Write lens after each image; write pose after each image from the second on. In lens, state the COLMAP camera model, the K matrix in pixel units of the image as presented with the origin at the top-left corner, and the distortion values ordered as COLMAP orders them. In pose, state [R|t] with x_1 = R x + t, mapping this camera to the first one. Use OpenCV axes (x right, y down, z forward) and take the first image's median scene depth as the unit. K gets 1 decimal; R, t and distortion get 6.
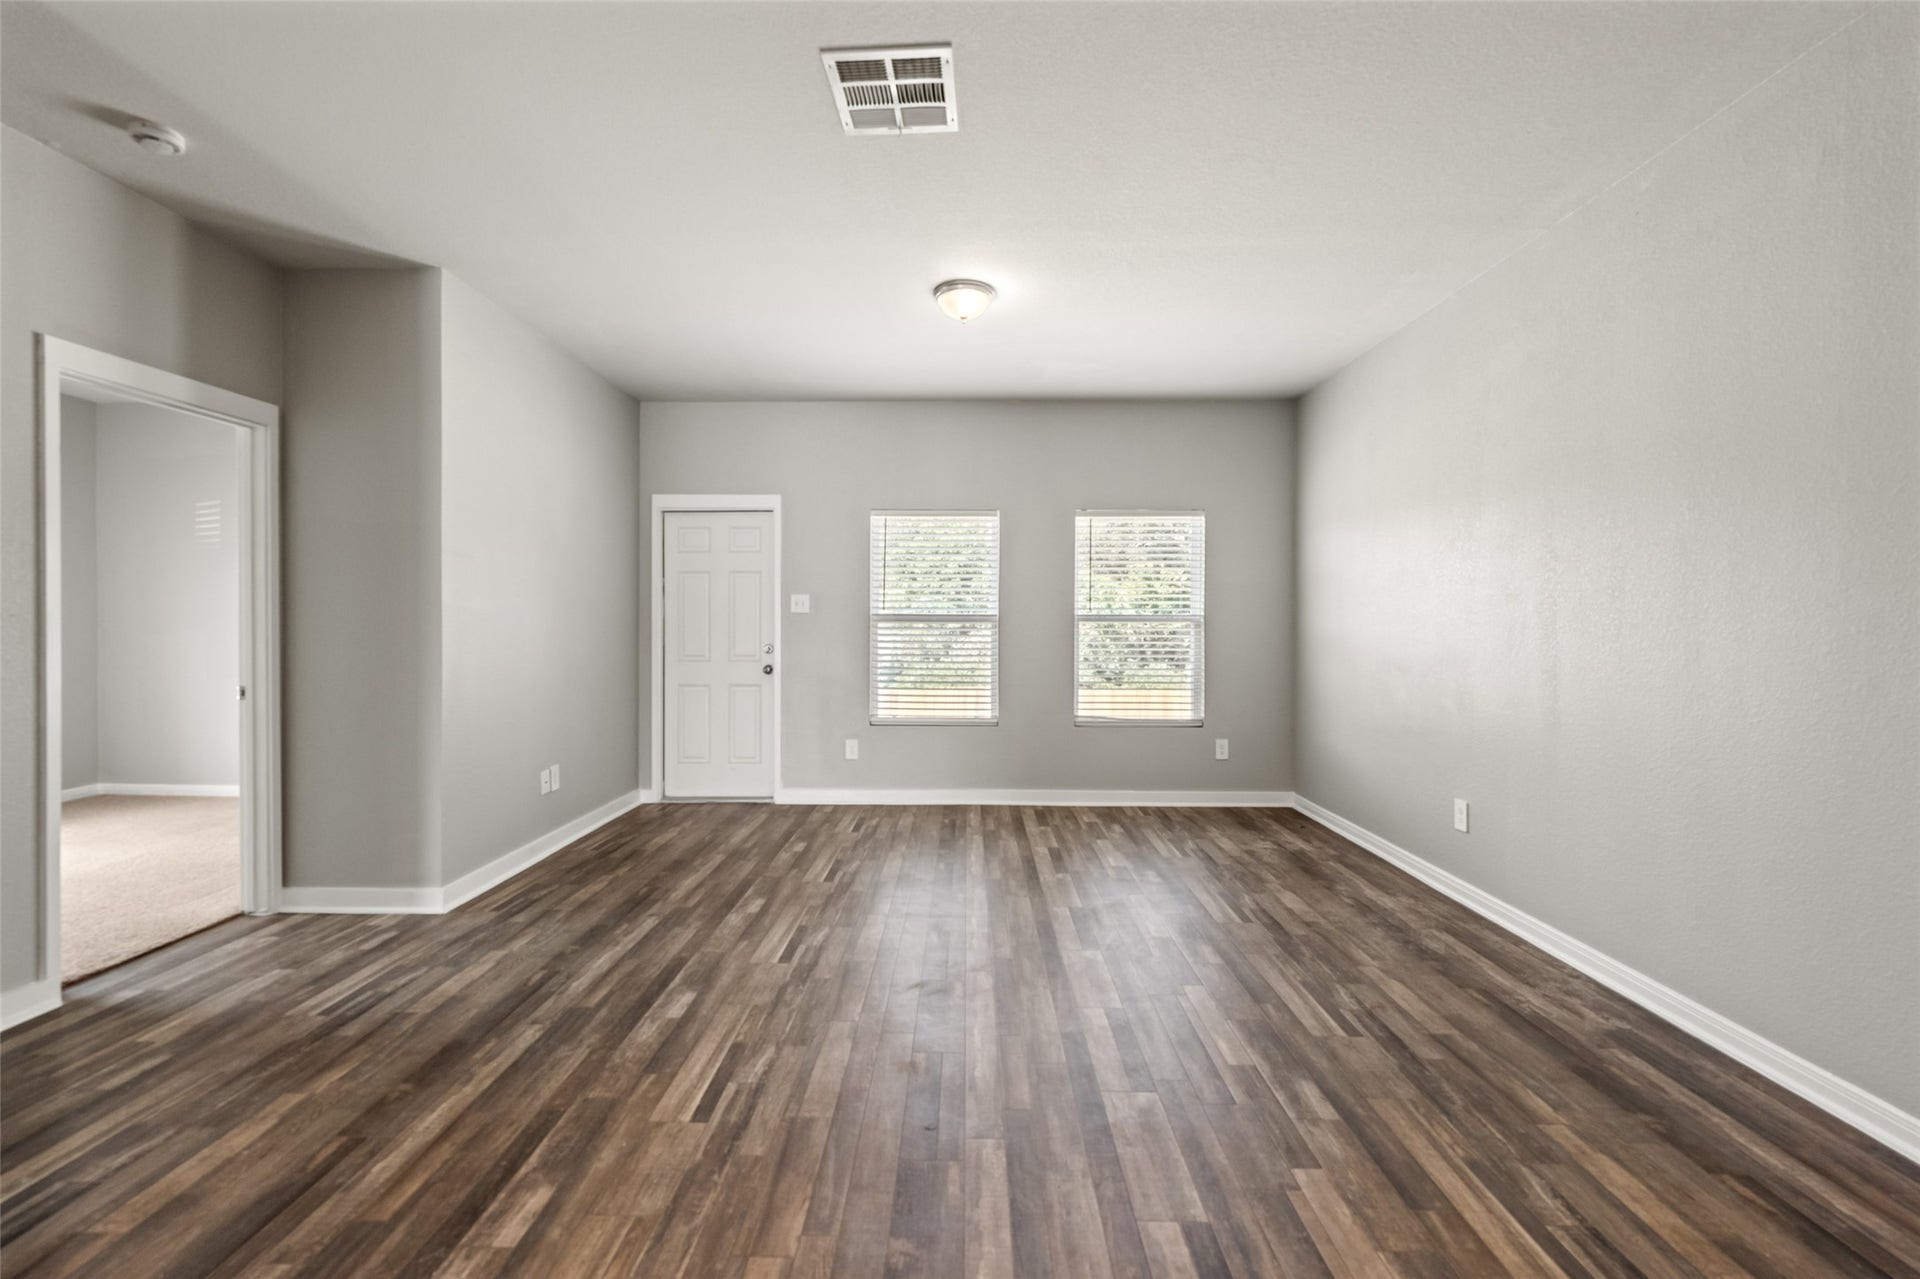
lens RADIAL K [[797.7, 0, 950.3], [0, 797.7, 628.1], [0, 0, 1]] dist [-0.000374, 0.000466]
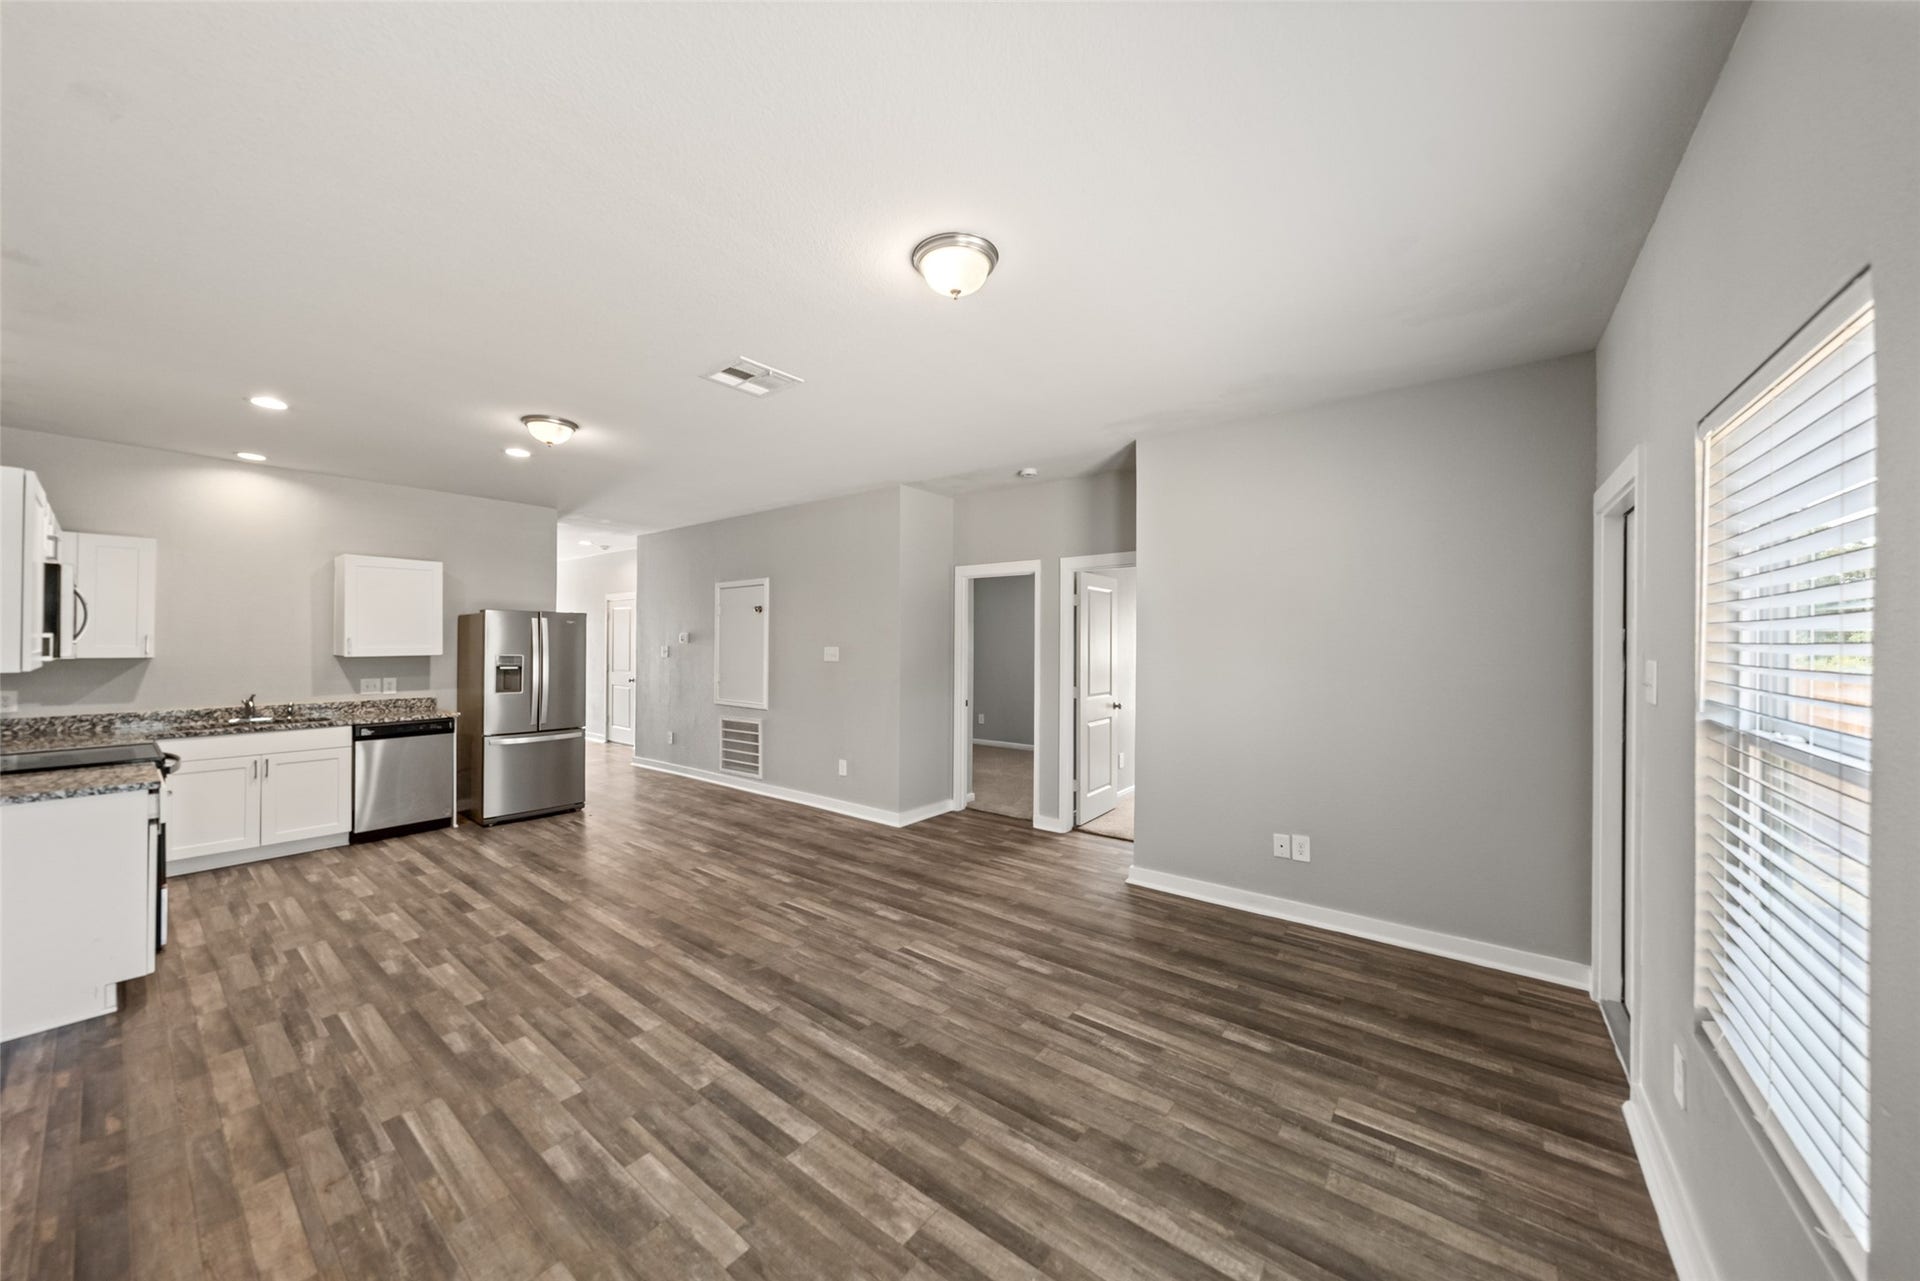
lens RADIAL K [[665.5, 0, 945.2], [0, 665.5, 640.2], [0, 0, 1]] dist [-0.001545, 0.000074]
pose [[-0.603259, -0.007592, -0.797509, 0.724483], [-0.009351, 0.999953, -0.002445, -0.105610], [0.797491, 0.005982, -0.603302, 1.973017]]
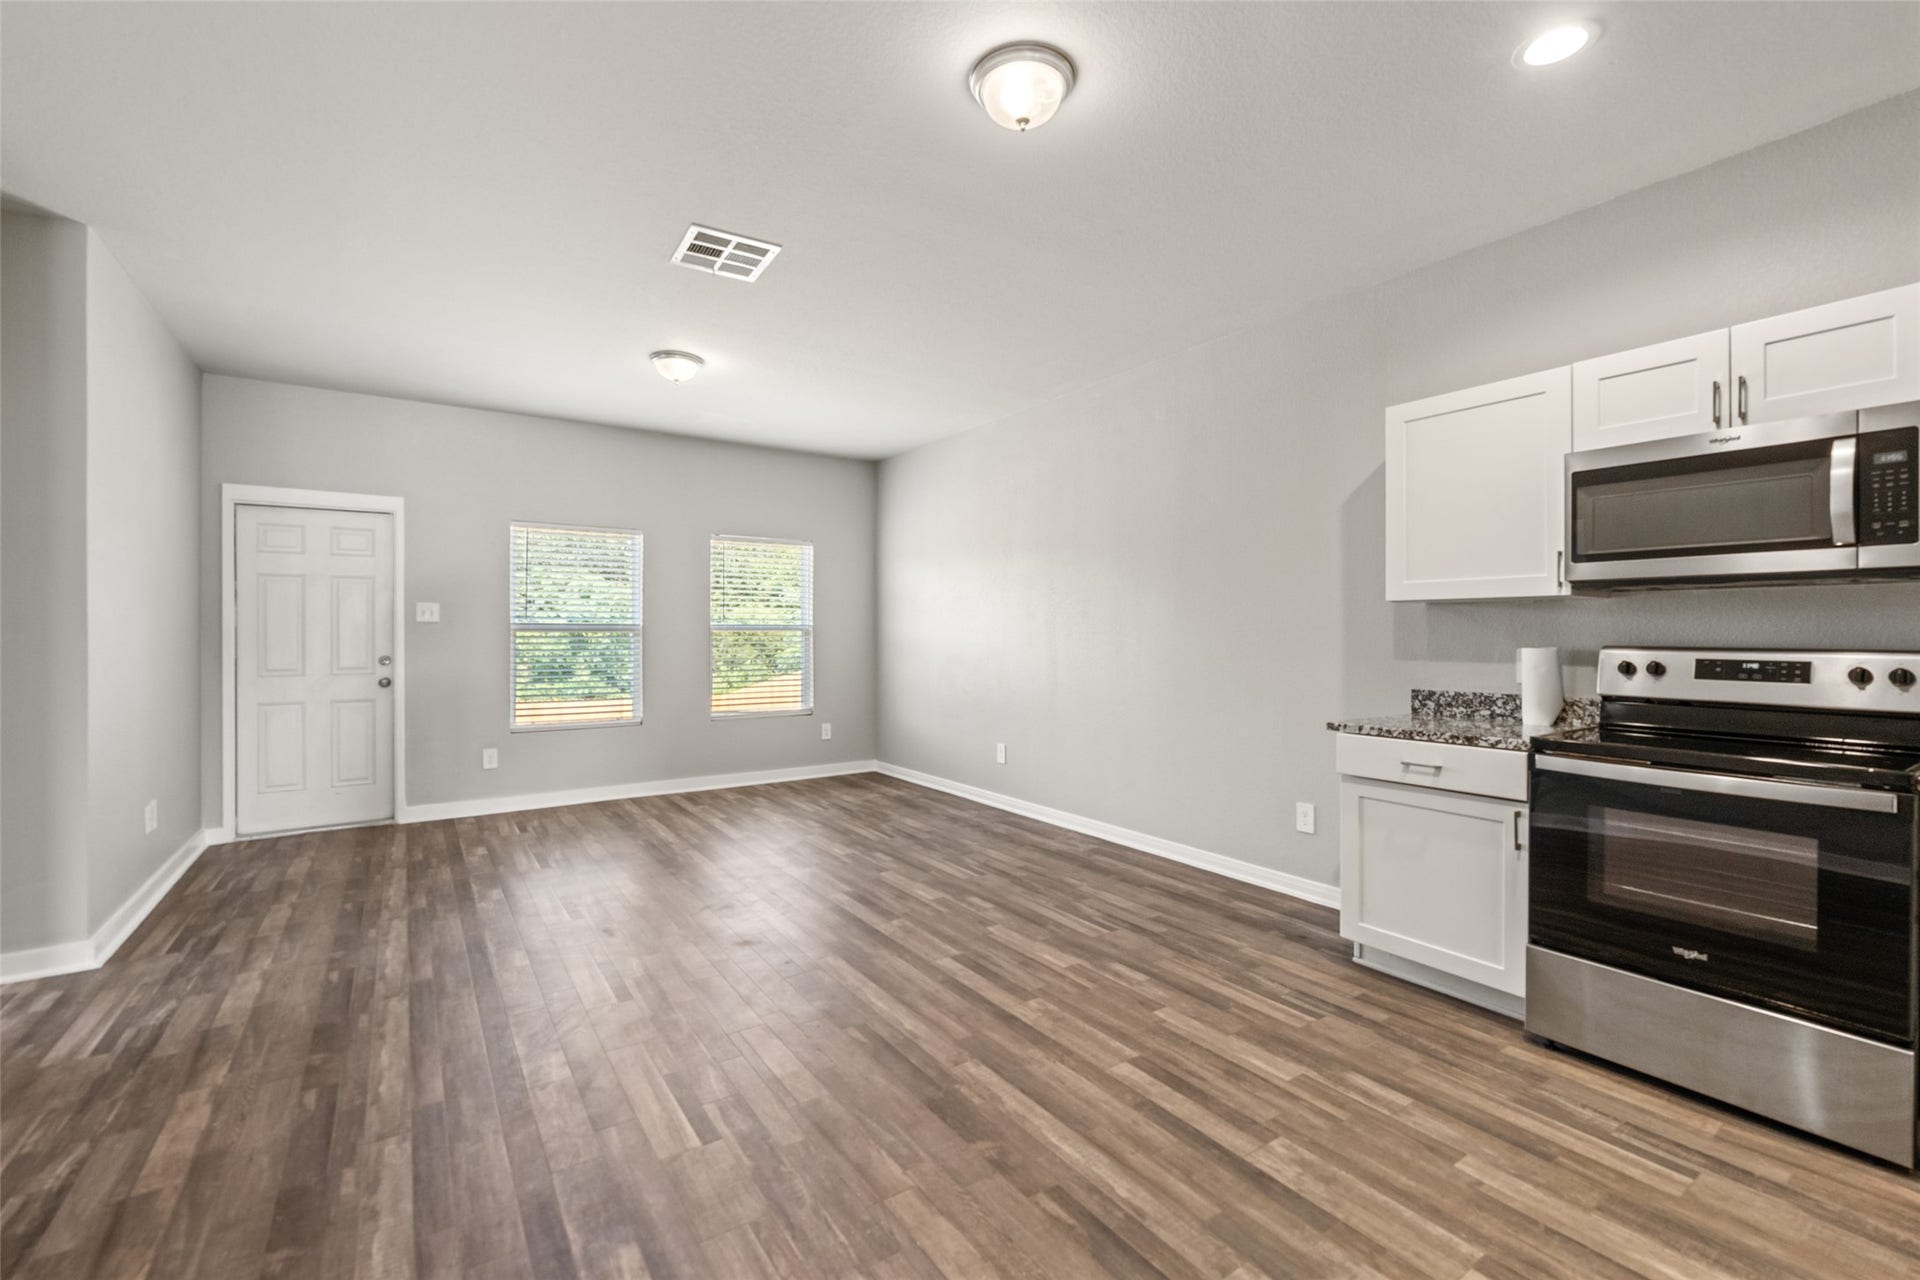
lens RADIAL K [[810.6, 0, 947.5], [0, 810.6, 632.9], [0, 0, 1]] dist [0.001121, 0.000679]
pose [[0.817906, -0.002922, 0.575345, -0.518685], [0.005272, 0.999983, -0.002416, -0.000719], [-0.575328, 0.005009, 0.817907, -0.350952]]
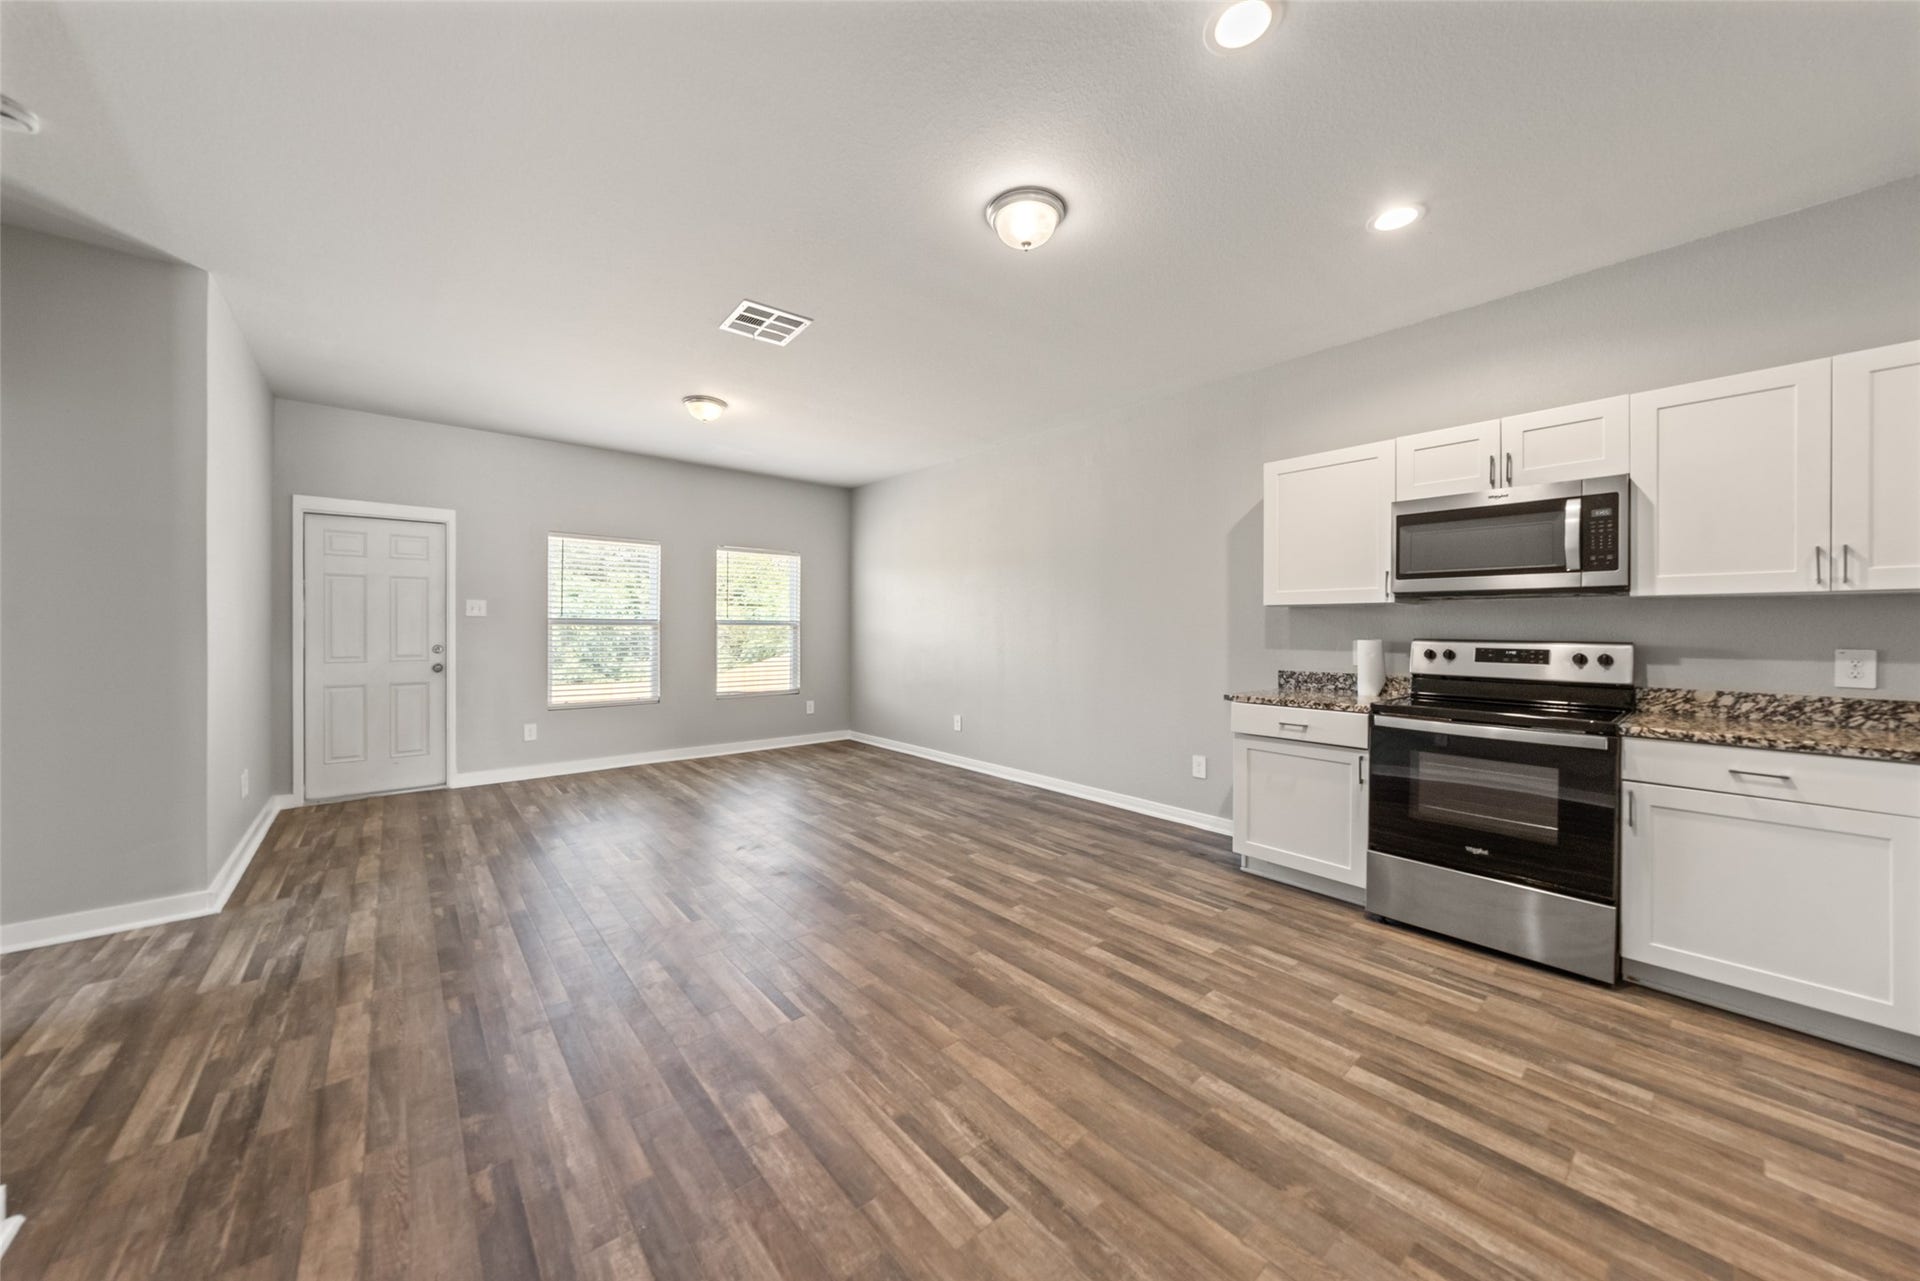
lens RADIAL K [[662.6, 0, 951.8], [0, 662.6, 629.4], [0, 0, 1]] dist [-0.002074, -0.000030]
pose [[0.750140, -0.001143, 0.661278, -0.659043], [0.001290, 0.999999, 0.000266, -0.000317], [-0.661277, 0.000654, 0.750141, -0.328200]]
